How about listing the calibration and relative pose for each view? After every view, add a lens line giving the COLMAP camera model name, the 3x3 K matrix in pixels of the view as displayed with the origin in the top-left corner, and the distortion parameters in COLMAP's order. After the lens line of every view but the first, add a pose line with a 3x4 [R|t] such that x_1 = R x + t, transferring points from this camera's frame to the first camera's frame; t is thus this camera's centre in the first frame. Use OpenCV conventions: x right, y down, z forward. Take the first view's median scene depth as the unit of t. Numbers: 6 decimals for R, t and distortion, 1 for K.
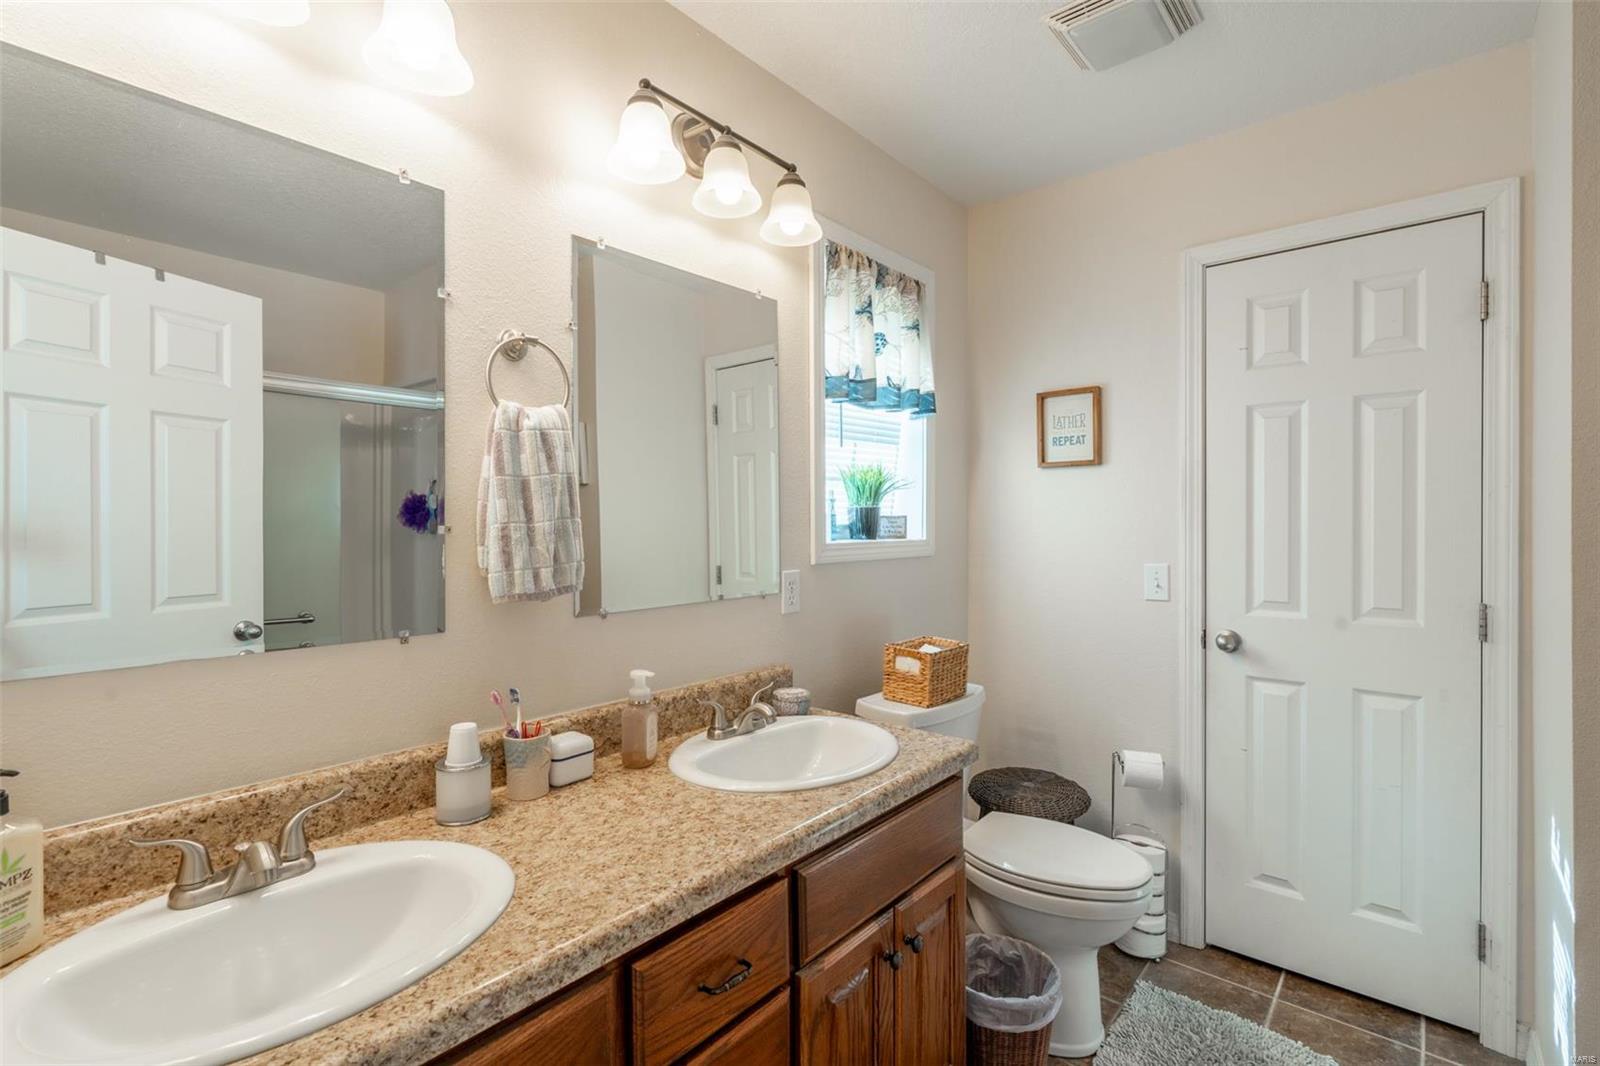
lens RADIAL K [[719.1, 0, 799.2], [0, 719.1, 545.4], [0, 0, 1]] dist [0.000242, -0.000021]
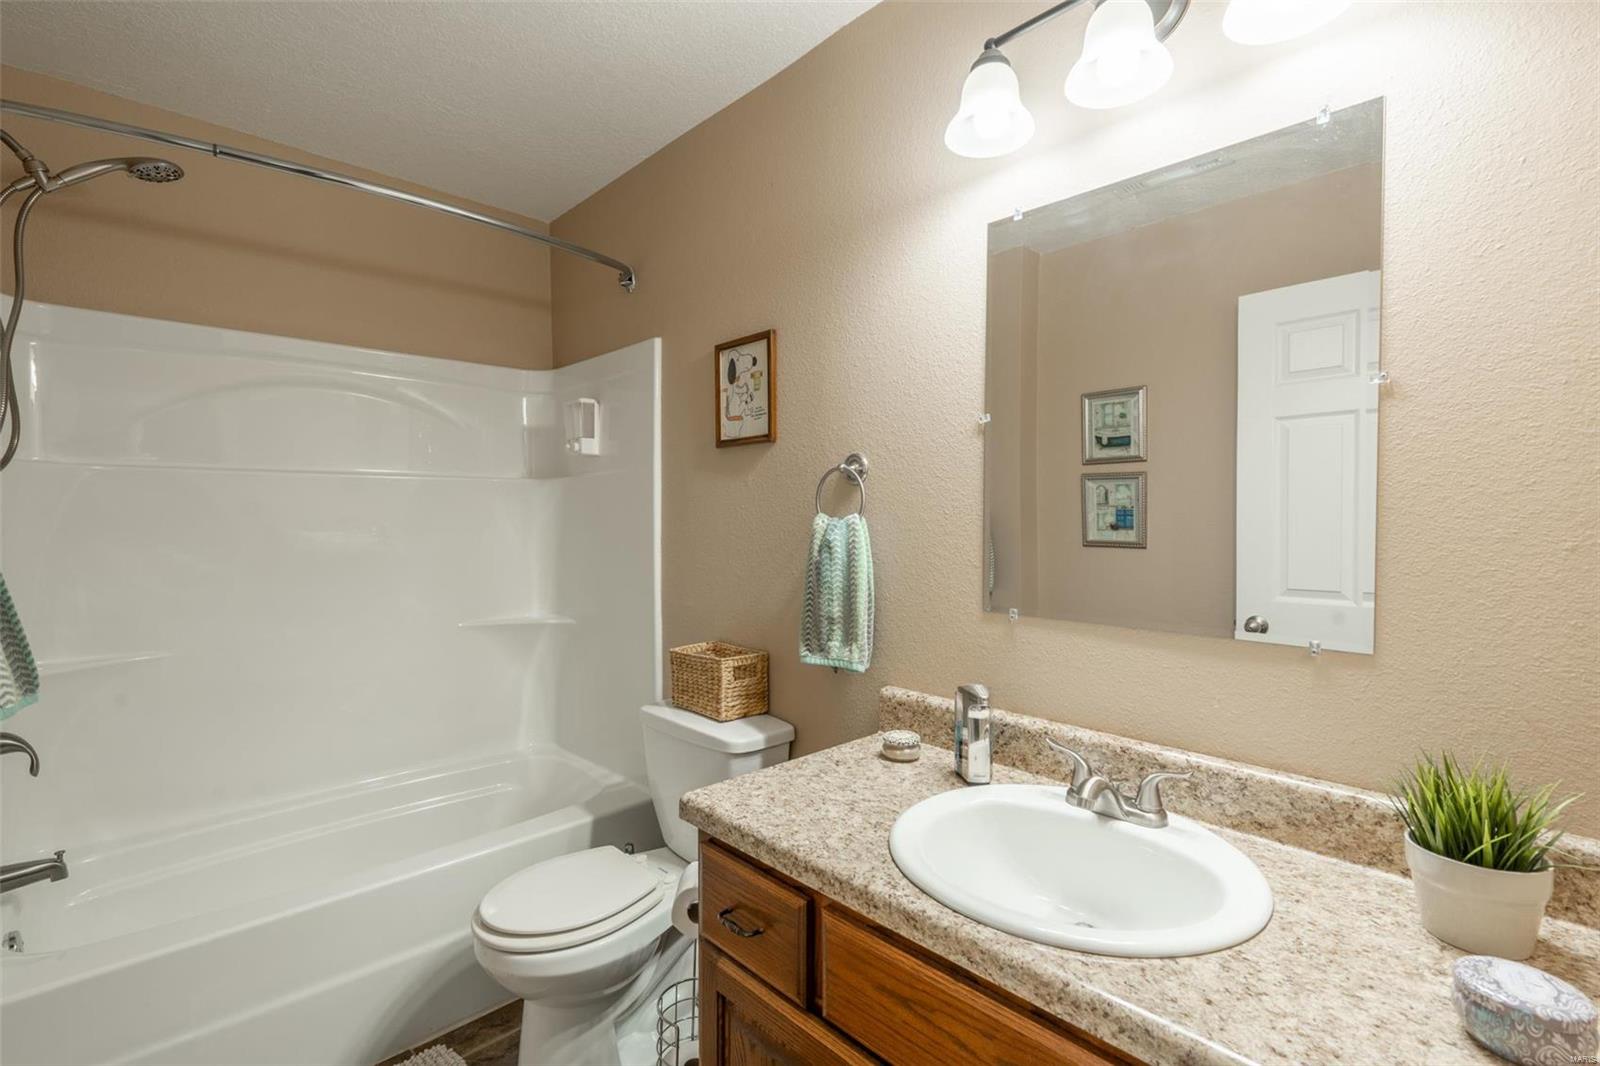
lens RADIAL K [[728.3, 0, 800.0], [0, 728.3, 533.0], [0, 0, 1]] dist [-0.002047, -0.000593]
pose [[-0.112855, 0.025730, -0.993278, 0.783791], [-0.013346, 0.999535, 0.027408, -0.046323], [0.993522, 0.016350, -0.112459, 0.918653]]
